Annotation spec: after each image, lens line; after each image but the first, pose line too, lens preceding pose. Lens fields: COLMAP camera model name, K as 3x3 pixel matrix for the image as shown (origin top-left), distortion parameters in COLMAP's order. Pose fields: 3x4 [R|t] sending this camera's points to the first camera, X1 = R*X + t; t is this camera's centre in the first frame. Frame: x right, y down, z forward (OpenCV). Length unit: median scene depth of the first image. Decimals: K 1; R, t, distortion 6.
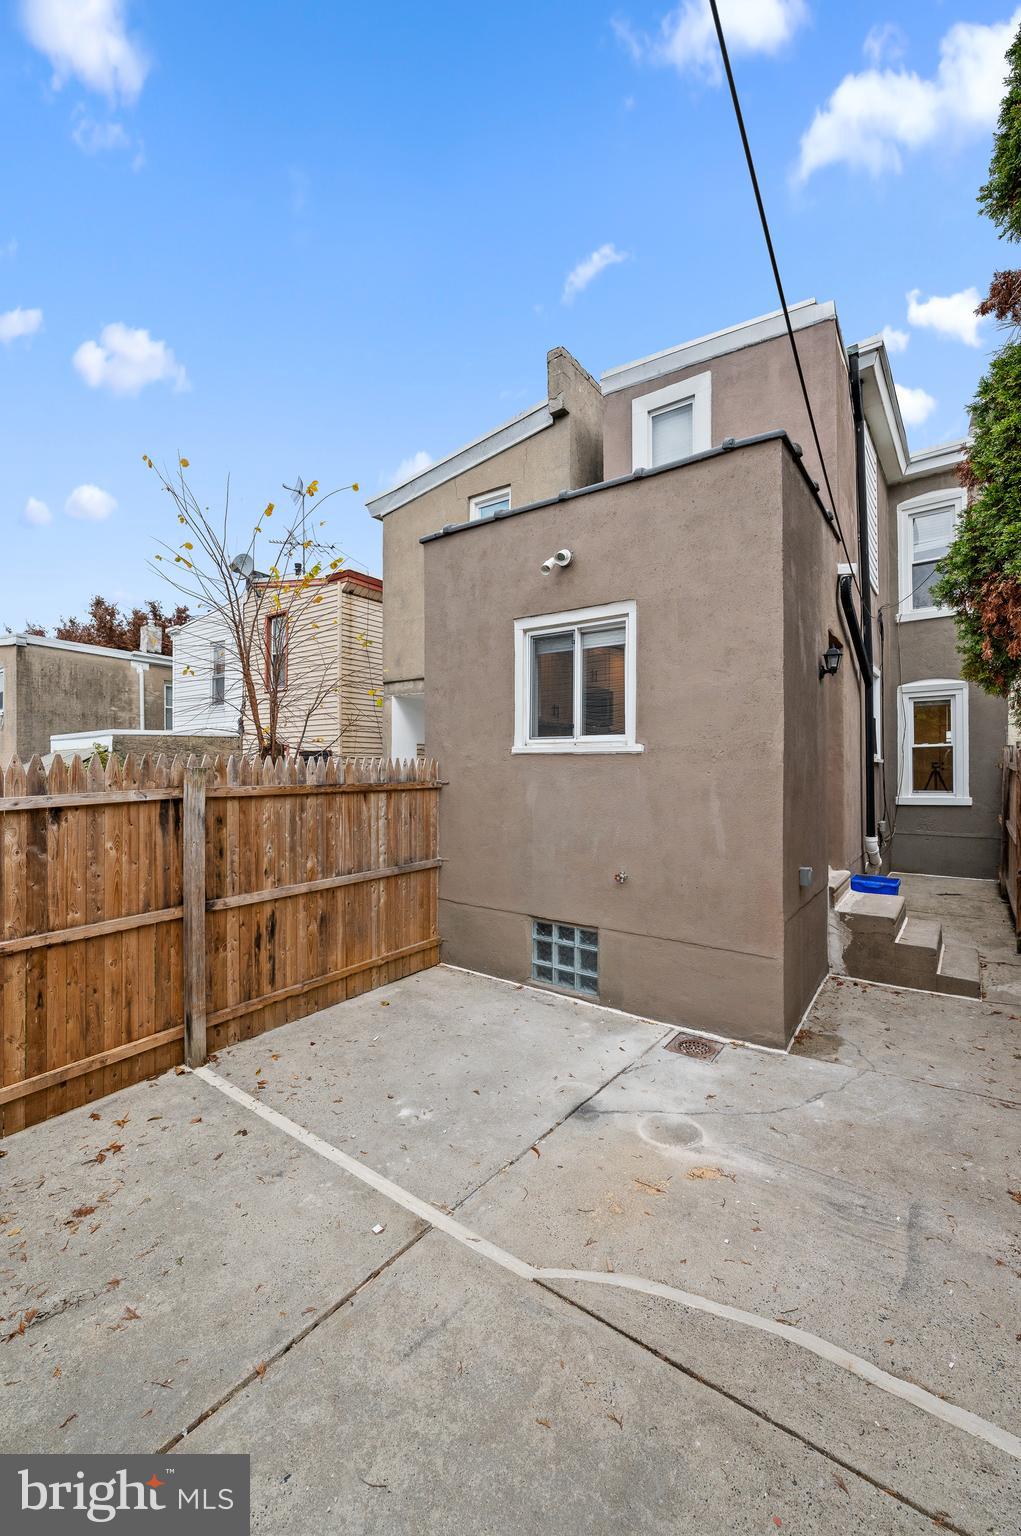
lens RADIAL K [[618.7, 0, 511.3], [0, 618.7, 769.2], [0, 0, 1]] dist [-0.002410, 0.000869]
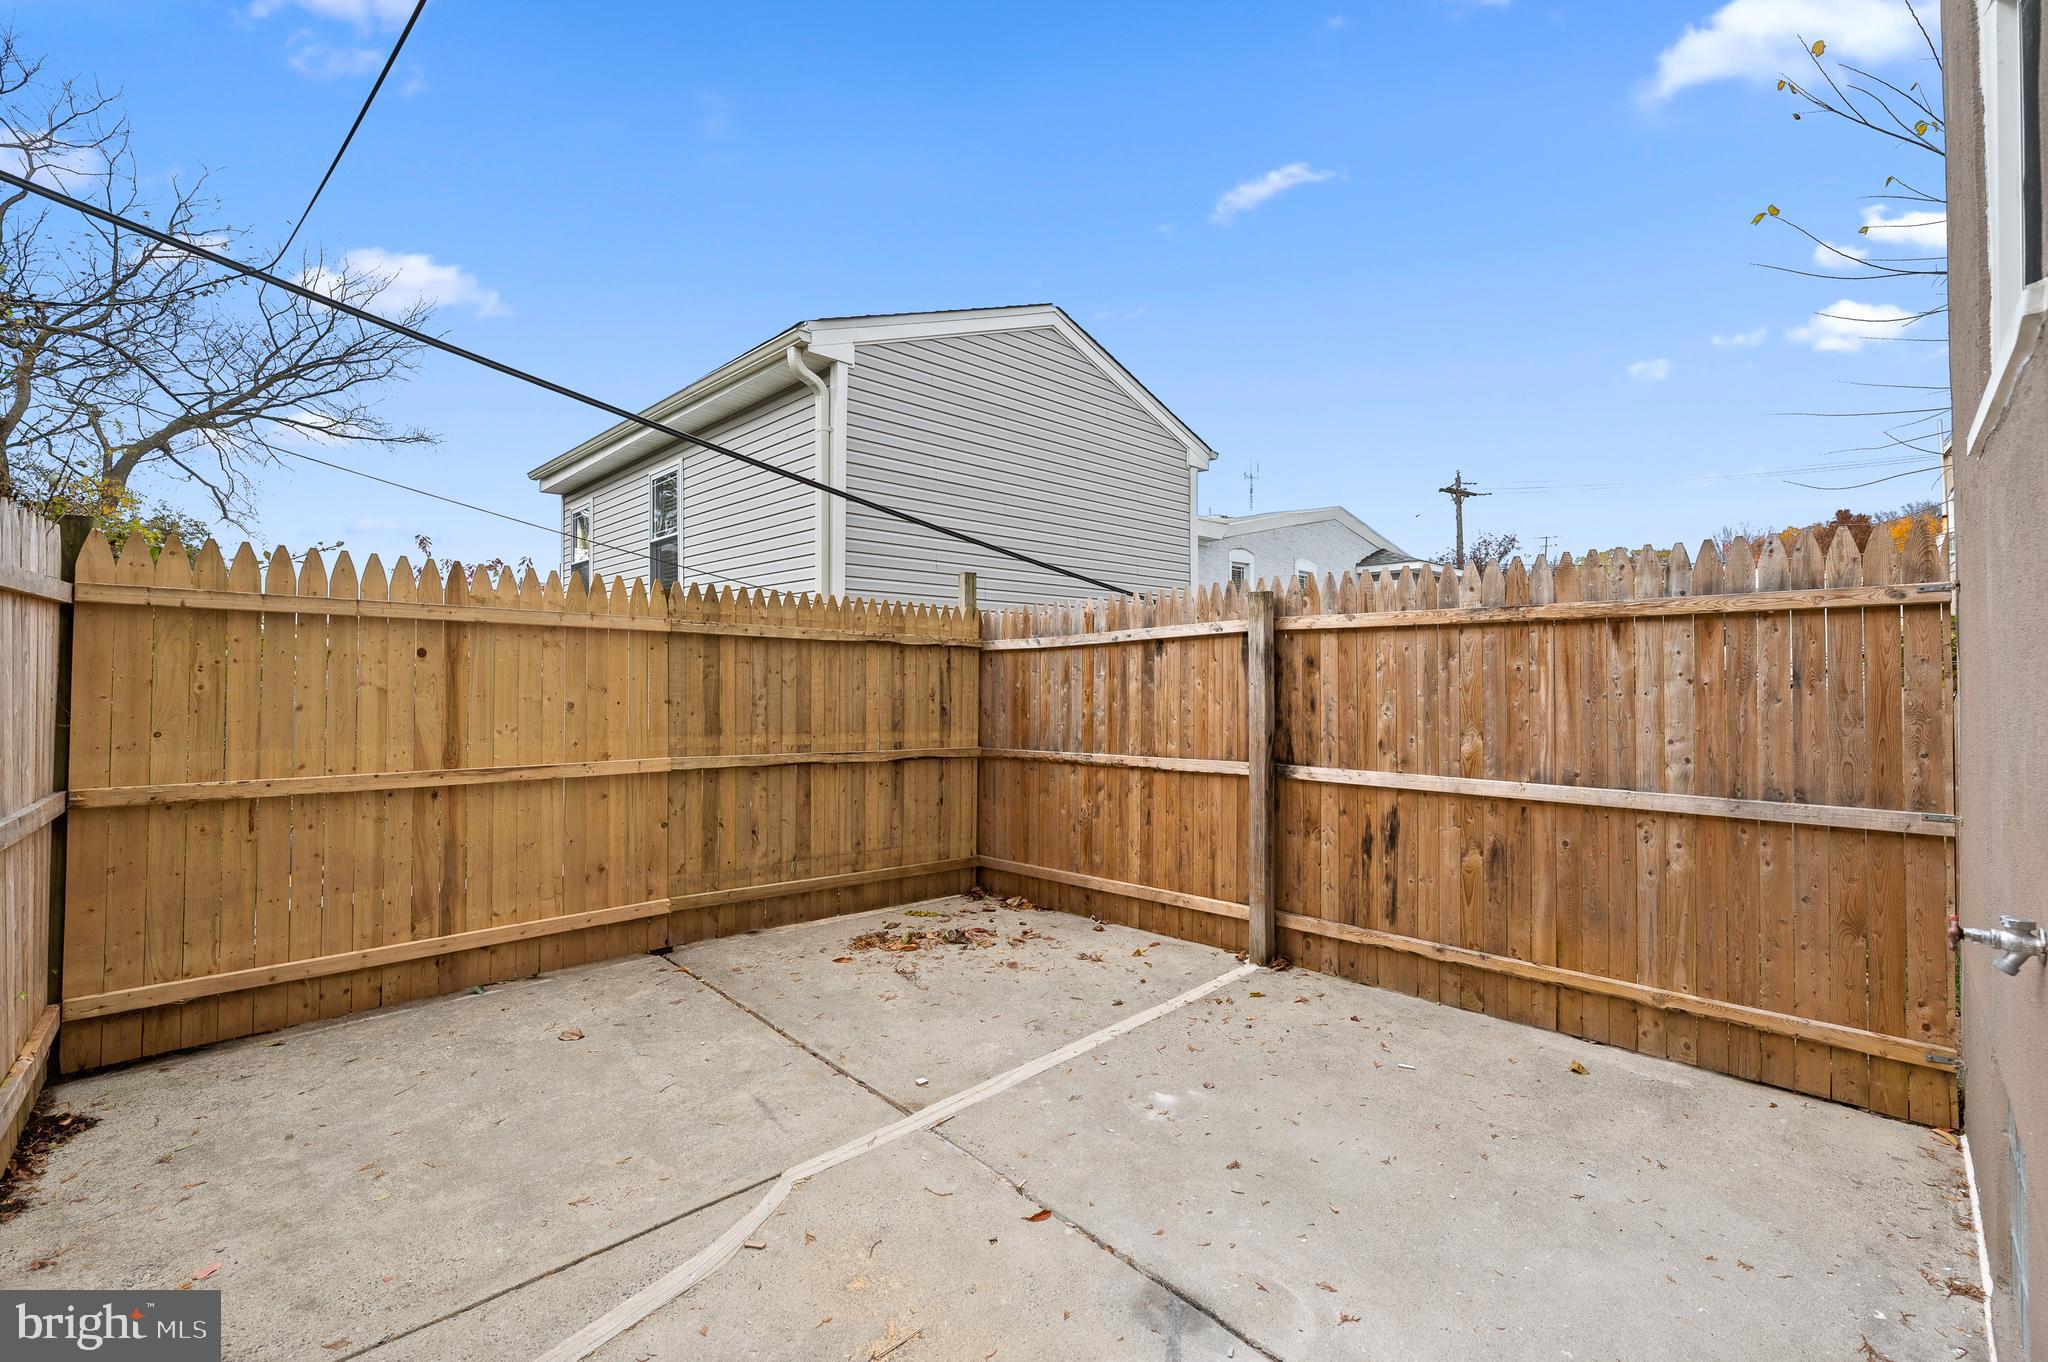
lens RADIAL K [[871.7, 0, 1042.2], [0, 871.7, 670.1], [0, 0, 1]] dist [0.000663, 0.000455]
pose [[-0.164201, -0.003049, -0.986422, 0.576360], [0.000163, 0.999995, -0.003118, 0.090059], [0.986427, -0.000673, -0.164200, 0.797300]]
